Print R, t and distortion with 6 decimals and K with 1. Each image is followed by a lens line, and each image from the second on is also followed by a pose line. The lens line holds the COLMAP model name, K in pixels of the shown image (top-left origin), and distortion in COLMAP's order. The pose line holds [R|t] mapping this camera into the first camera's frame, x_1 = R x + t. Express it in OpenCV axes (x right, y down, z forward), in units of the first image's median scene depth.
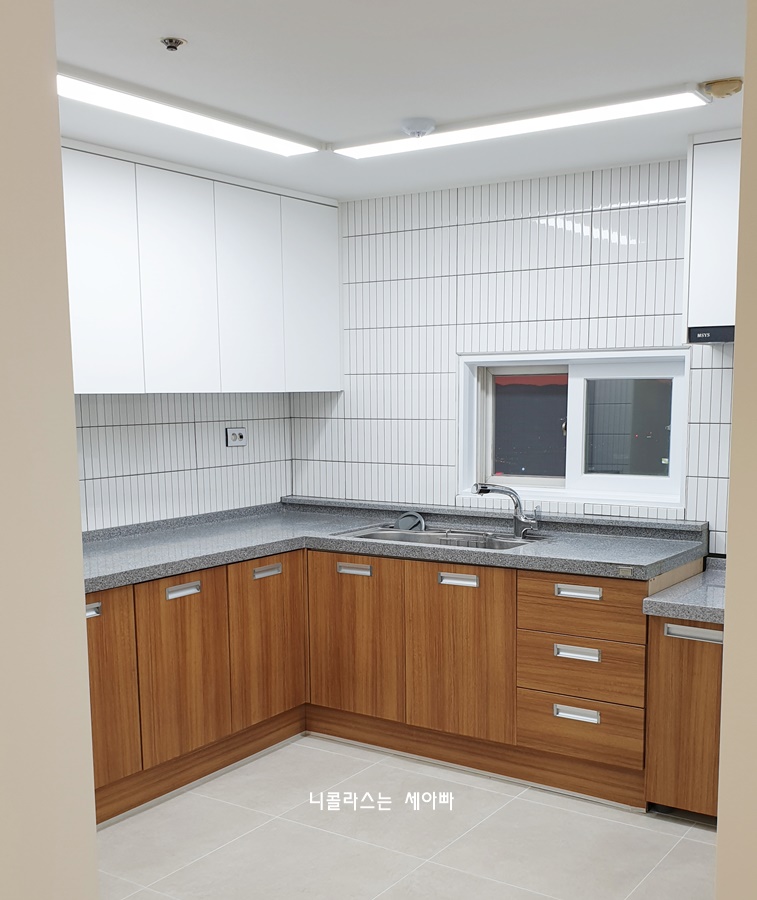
lens RADIAL K [[1038.5, 0, 399.6], [0, 1038.5, 551.1], [0, 0, 1]] dist [0.154319, -0.374409]
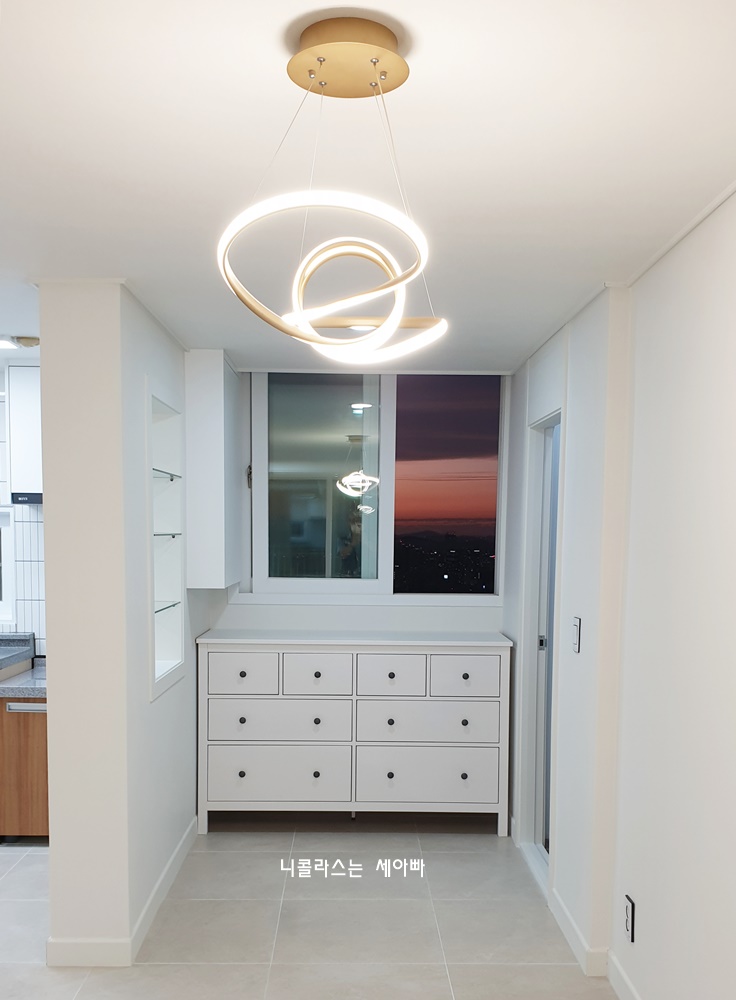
lens RADIAL K [[1029.6, 0, 367.7], [0, 1029.6, 609.8], [0, 0, 1]] dist [0.150817, -0.451507]
pose [[0.825687, -0.024697, 0.563588, -0.110655], [0.071444, 0.995575, -0.061042, 0.056556], [-0.559587, 0.090667, 0.823797, -0.364678]]
